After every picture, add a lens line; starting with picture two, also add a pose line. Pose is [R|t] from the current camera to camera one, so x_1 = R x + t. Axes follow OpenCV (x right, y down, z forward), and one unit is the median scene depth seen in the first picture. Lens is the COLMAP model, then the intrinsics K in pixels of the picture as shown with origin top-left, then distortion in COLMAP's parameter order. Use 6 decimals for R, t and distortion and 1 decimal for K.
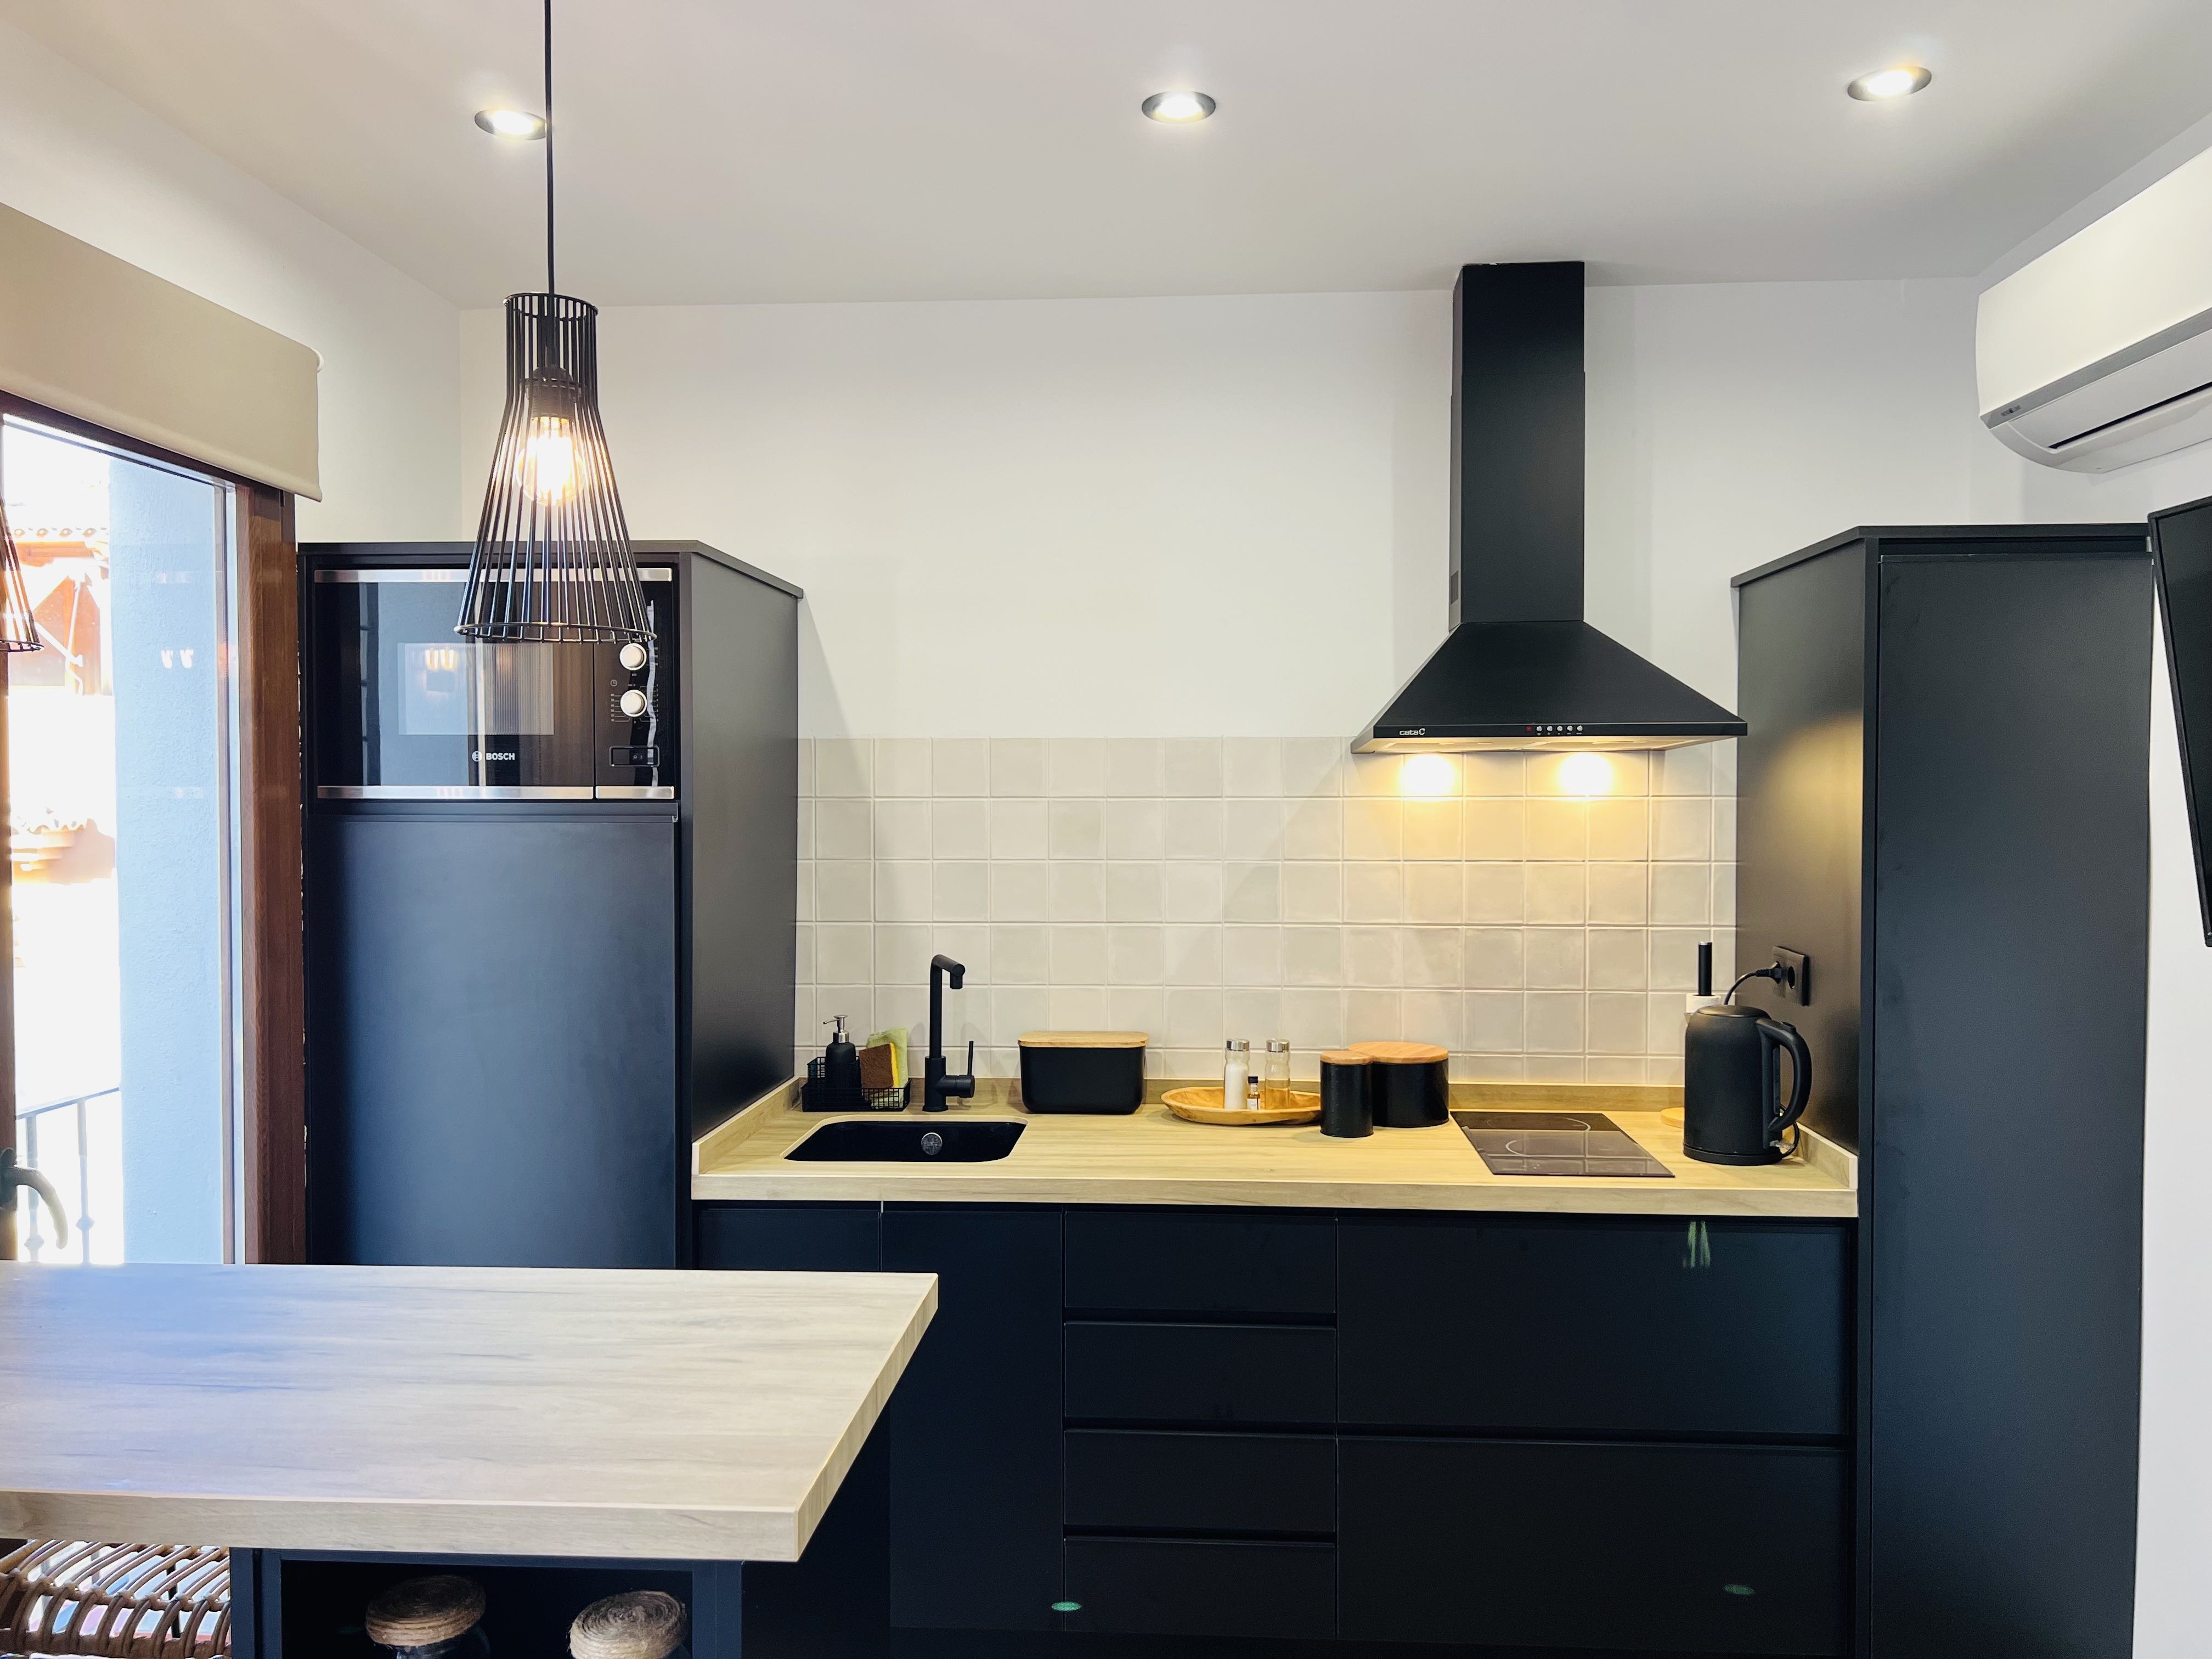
lens RADIAL K [[1659.6, 0, 1099.0], [0, 1659.6, 845.5], [0, 0, 1]] dist [0.048620, -0.055525]
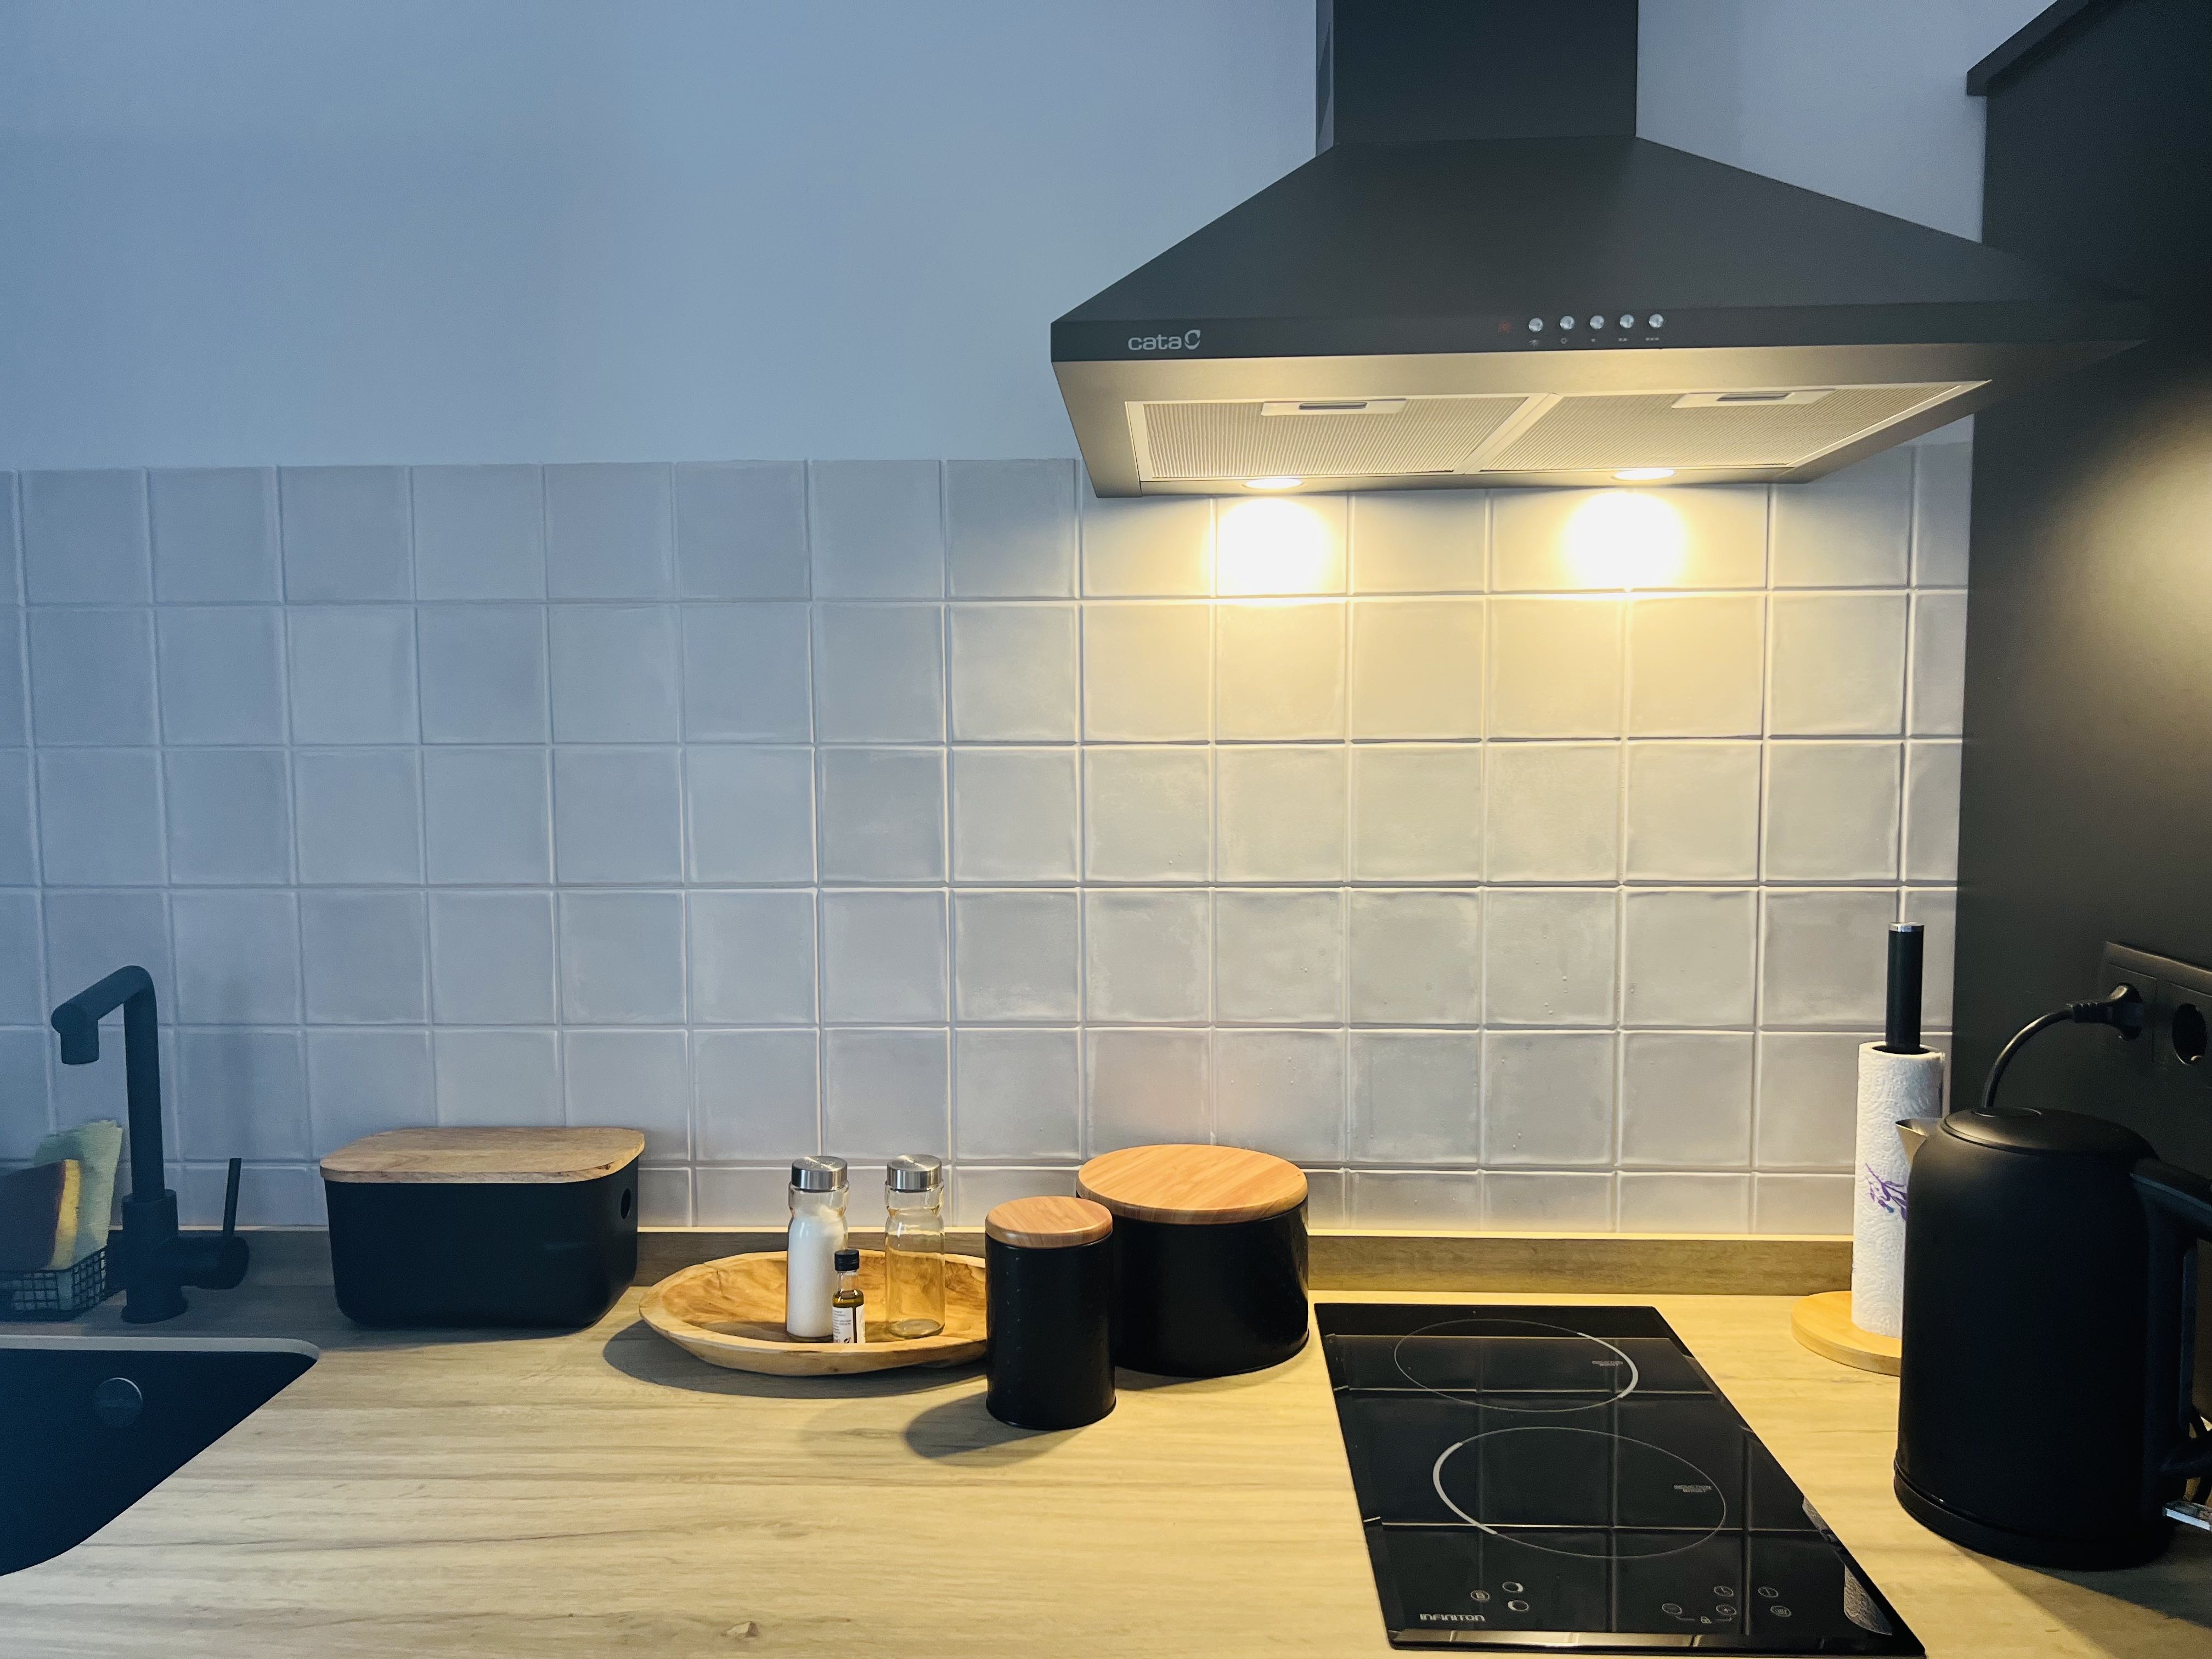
lens RADIAL K [[1659.6, 0, 1100.5], [0, 1659.6, 853.5], [0, 0, 1]] dist [0.048620, -0.055525]
pose [[0.999671, -0.008937, 0.024023, 0.143877], [0.007601, 0.998450, 0.055136, 0.014357], [-0.024479, -0.054935, 0.998190, 0.563836]]
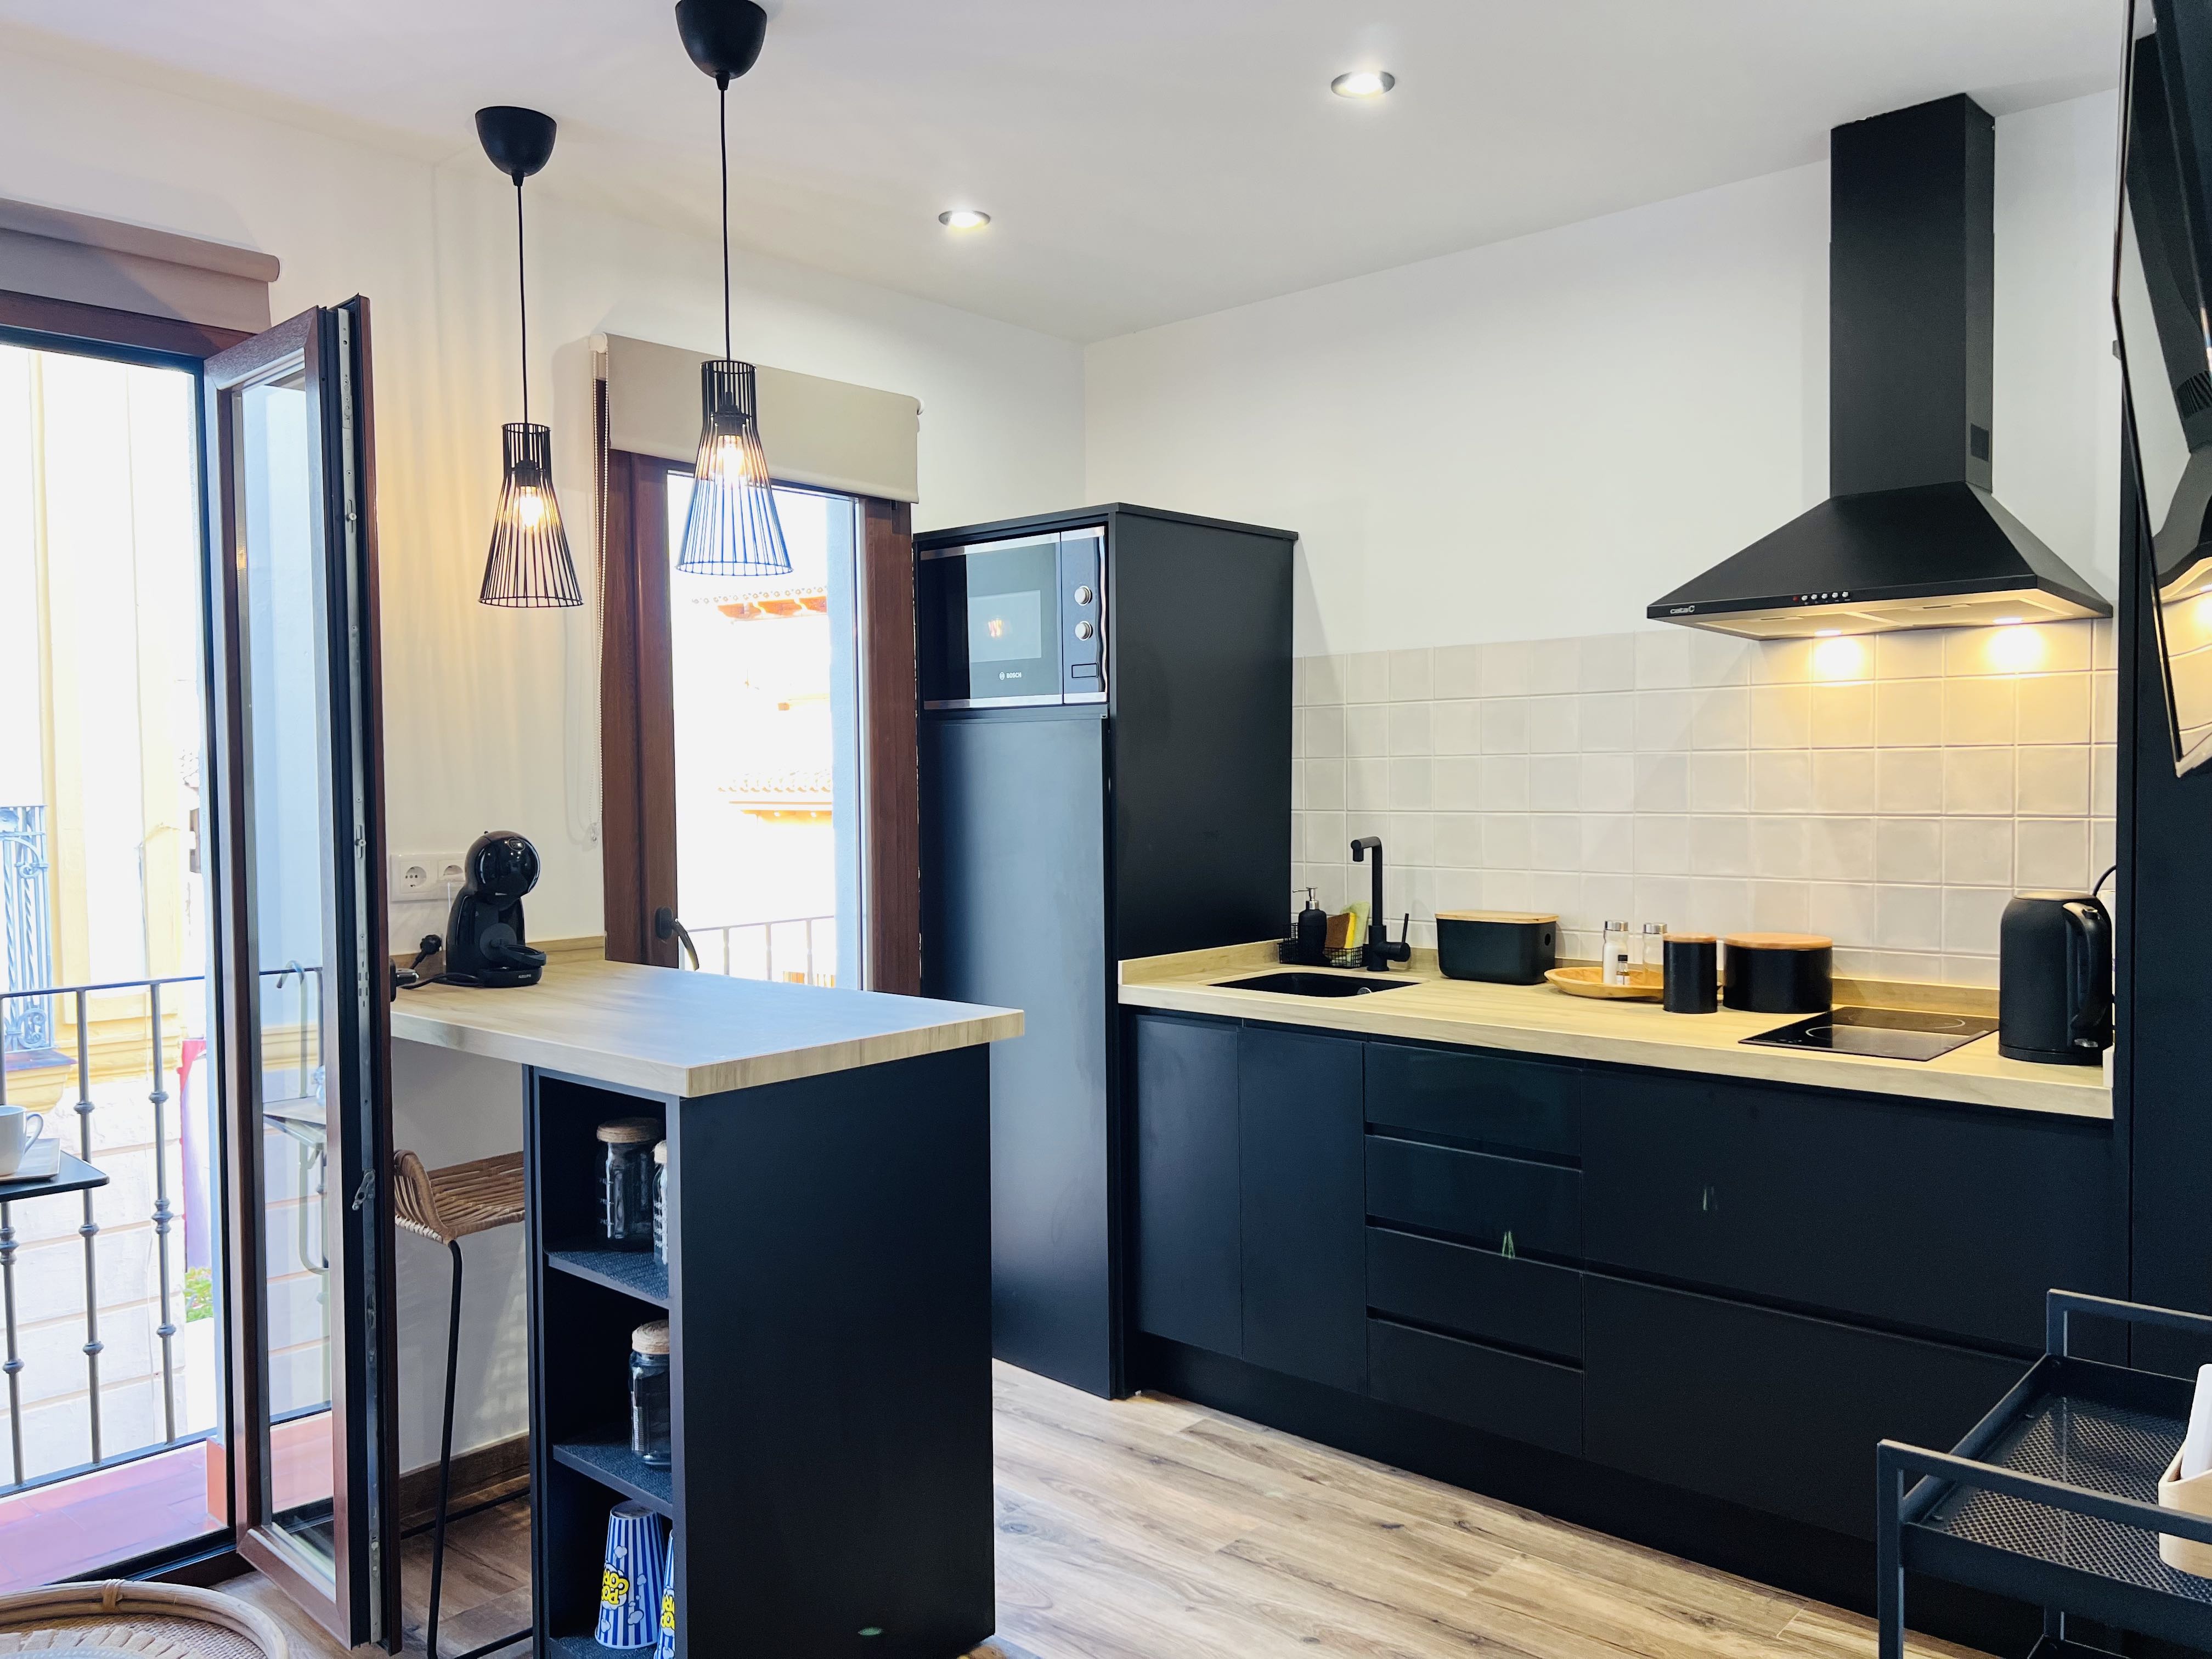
lens RADIAL K [[1659.6, 0, 1097.5], [0, 1659.6, 829.8], [0, 0, 1]] dist [0.048620, -0.055525]
pose [[0.782384, 0.013677, -0.622646, 0.474274], [-0.011599, 0.999905, 0.007388, 0.055009], [0.622688, 0.001442, 0.782469, -0.028004]]
